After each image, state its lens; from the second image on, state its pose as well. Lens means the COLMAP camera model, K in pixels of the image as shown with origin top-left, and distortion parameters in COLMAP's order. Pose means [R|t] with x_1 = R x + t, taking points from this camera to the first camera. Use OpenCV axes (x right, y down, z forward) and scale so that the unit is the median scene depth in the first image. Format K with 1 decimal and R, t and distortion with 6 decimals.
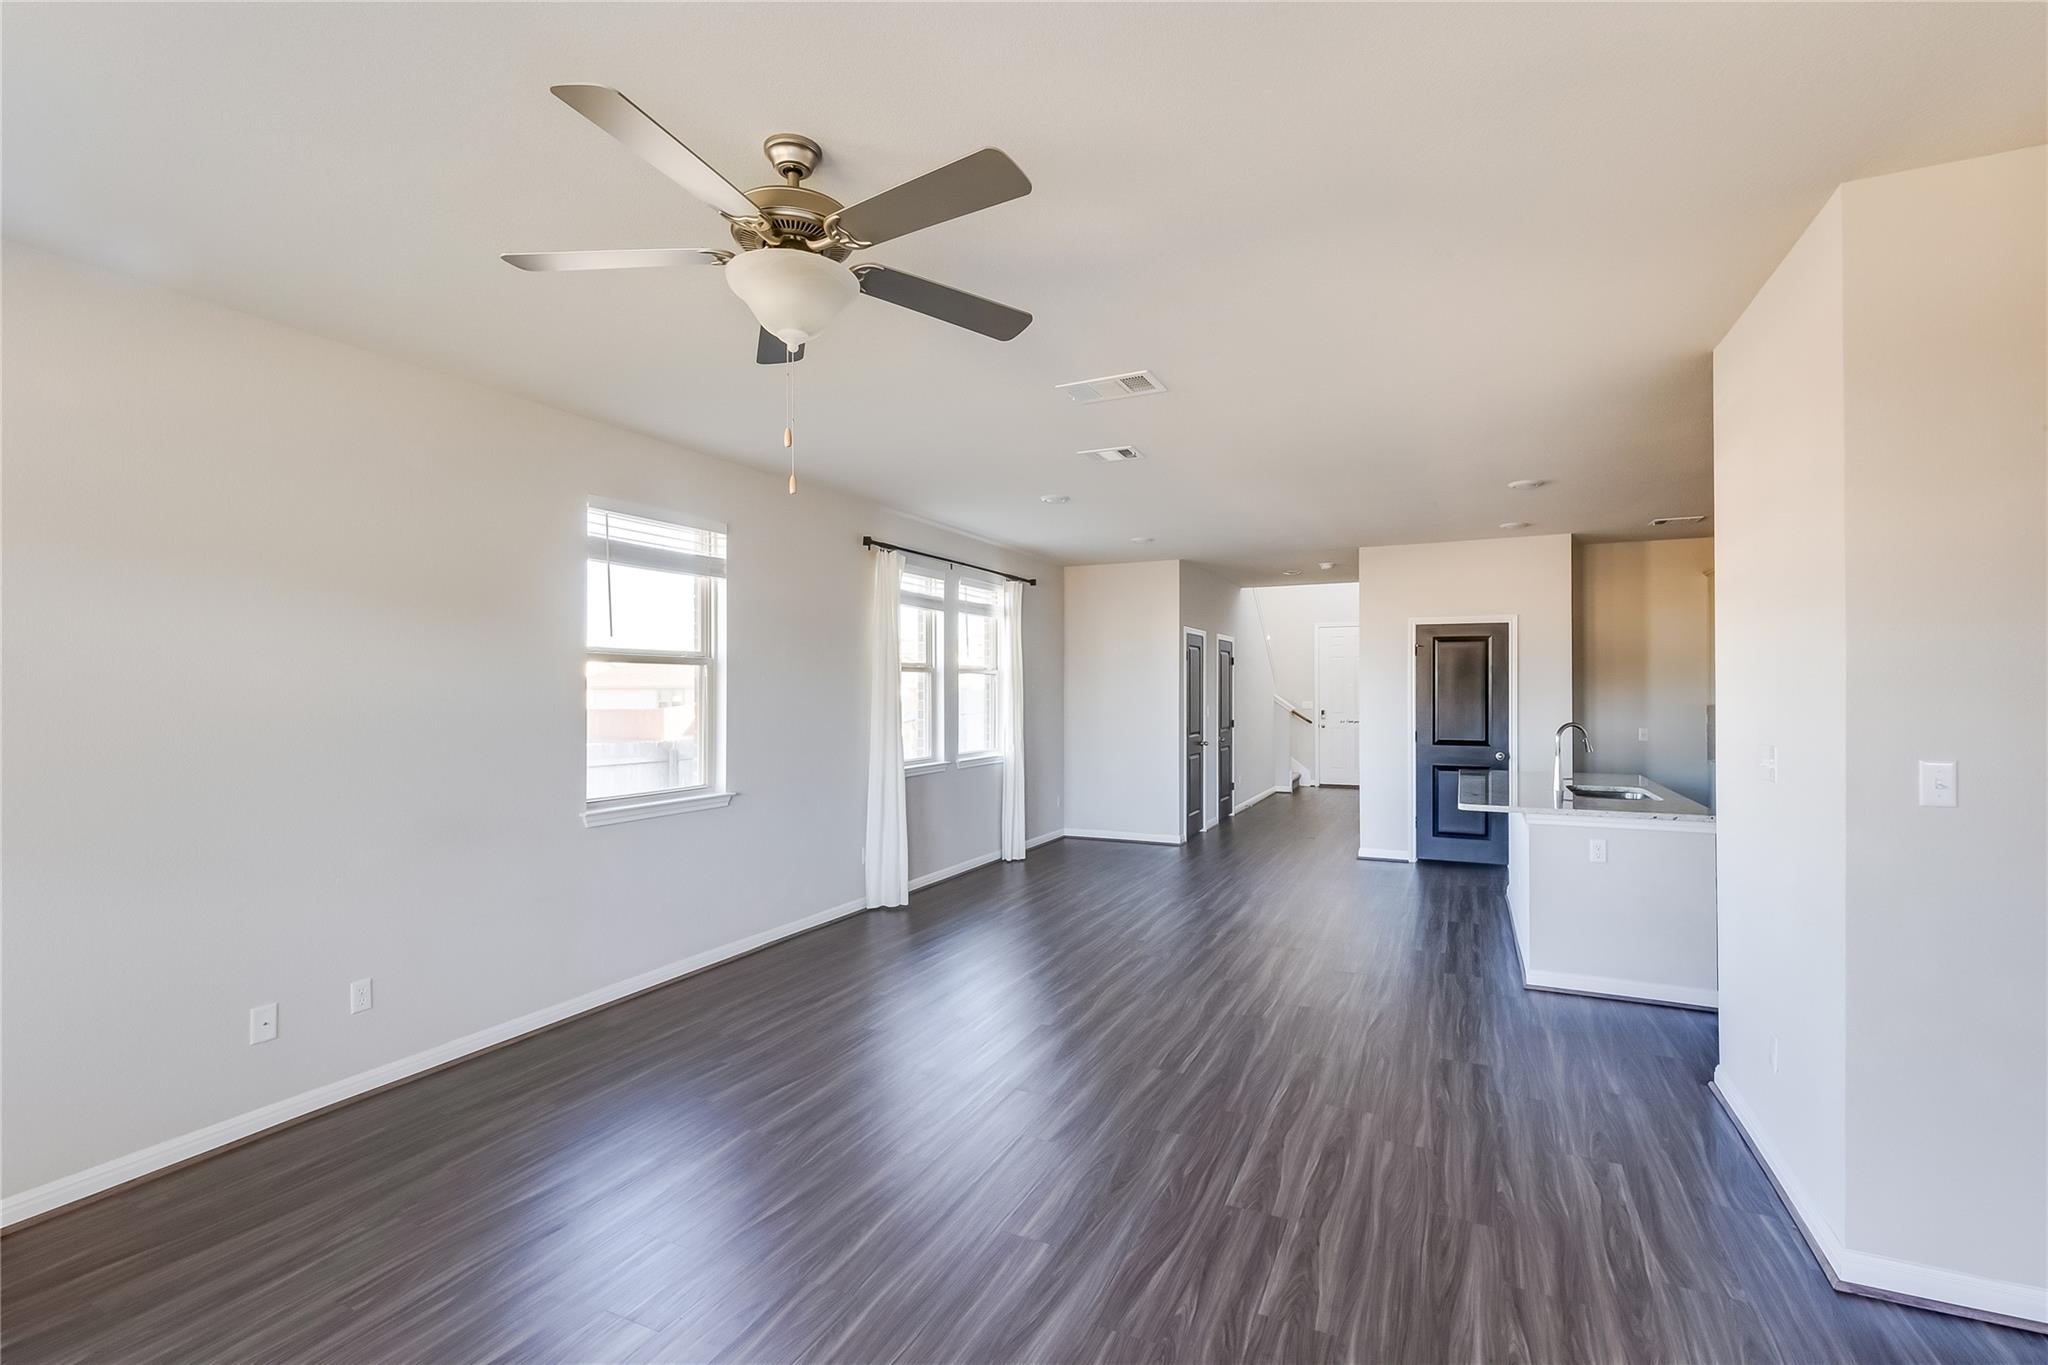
lens RADIAL K [[946.1, 0, 1038.6], [0, 946.1, 688.2], [0, 0, 1]] dist [-0.002165, -0.001410]
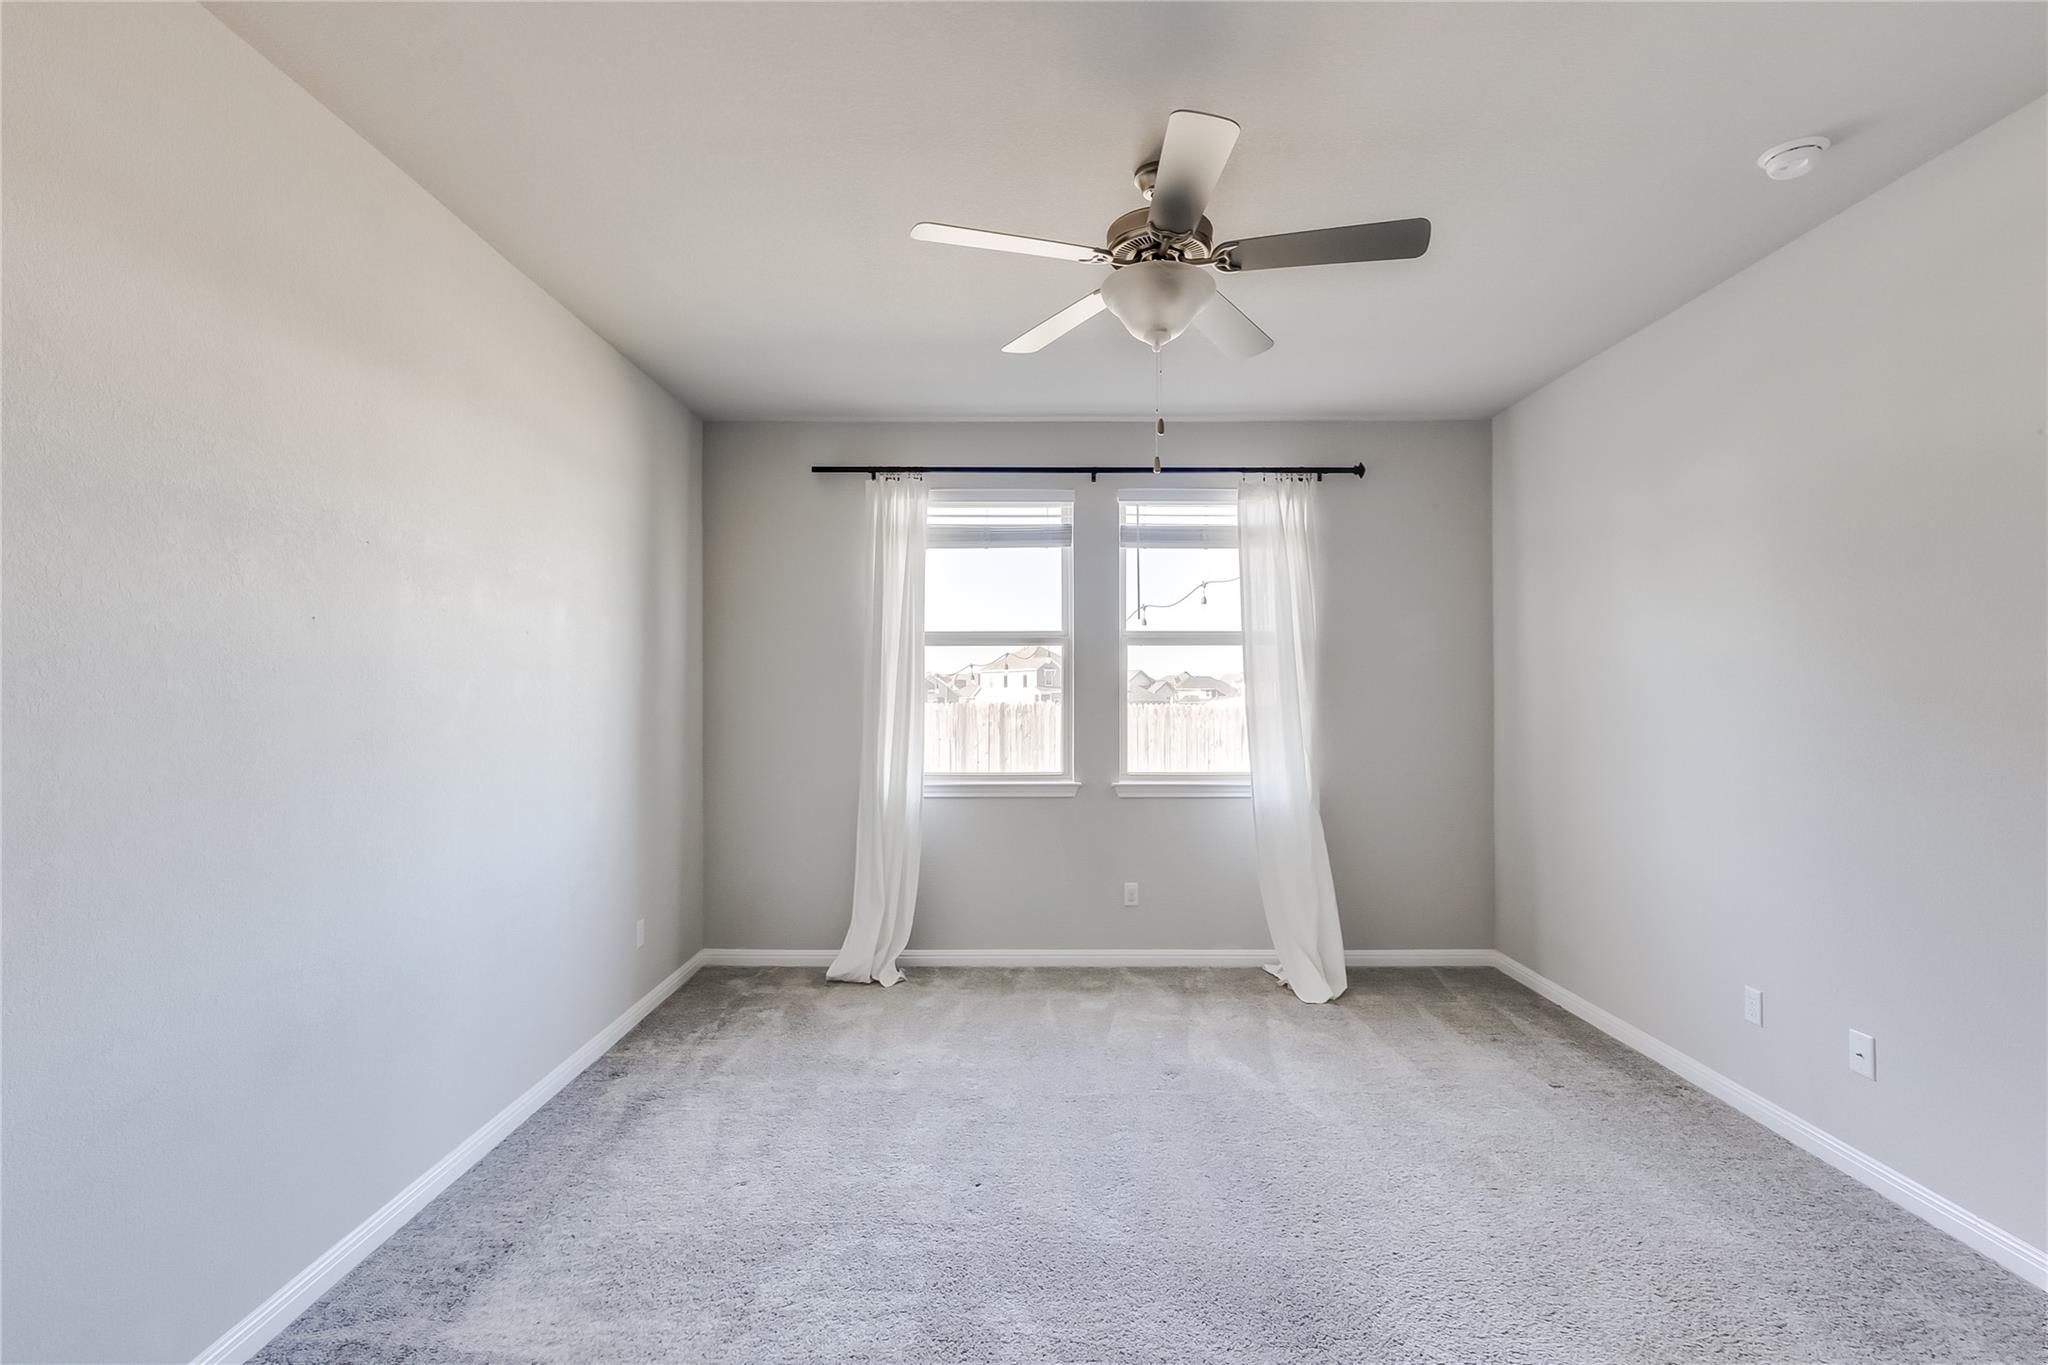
lens RADIAL K [[749.5, 0, 1024.0], [0, 749.5, 667.6], [0, 0, 1]] dist [-0.000583, -0.000099]
pose [[0.411948, -0.000227, -0.911207, 0.336447], [-0.000649, 1.000000, -0.000543, 0.000160], [0.911207, 0.000815, 0.411948, 0.724986]]
